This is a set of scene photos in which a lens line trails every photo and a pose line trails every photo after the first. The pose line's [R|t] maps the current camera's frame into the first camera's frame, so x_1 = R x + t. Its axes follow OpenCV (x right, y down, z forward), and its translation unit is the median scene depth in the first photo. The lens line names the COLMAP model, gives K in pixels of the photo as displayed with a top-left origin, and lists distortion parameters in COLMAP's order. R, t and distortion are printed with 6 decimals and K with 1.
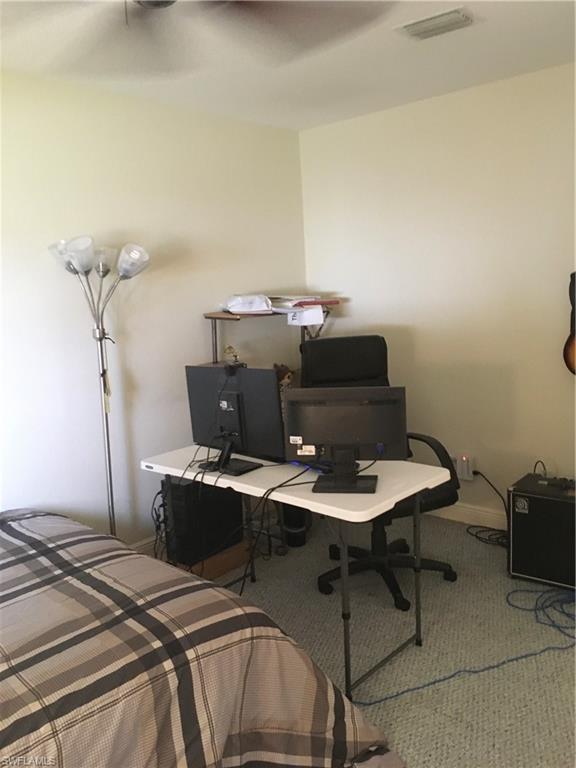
lens RADIAL K [[651.9, 0, 289.0], [0, 651.9, 383.5], [0, 0, 1]] dist [0.063794, -0.095651]
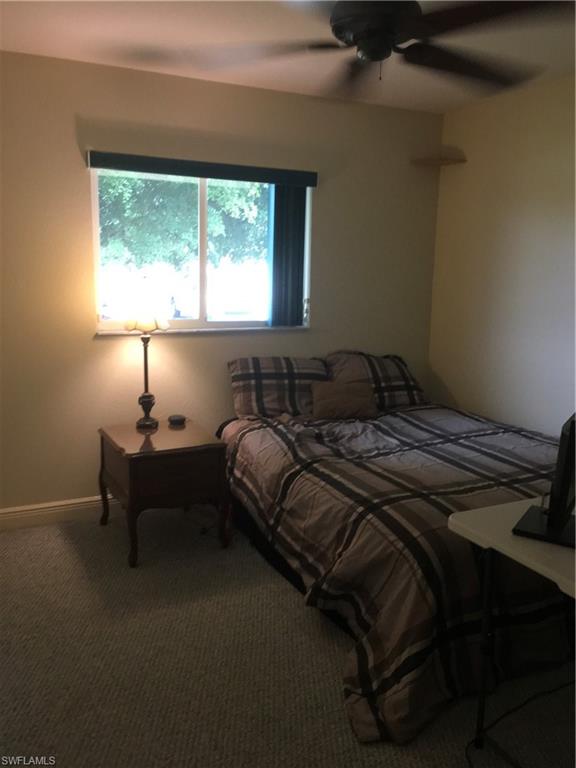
lens RADIAL K [[651.9, 0, 288.0], [0, 651.9, 383.6], [0, 0, 1]] dist [0.063794, -0.095651]
pose [[-0.383060, 0.200991, -0.901592, 1.050174], [-0.129203, 0.954788, 0.267745, -0.203043], [0.914643, 0.219051, -0.339772, 1.158796]]
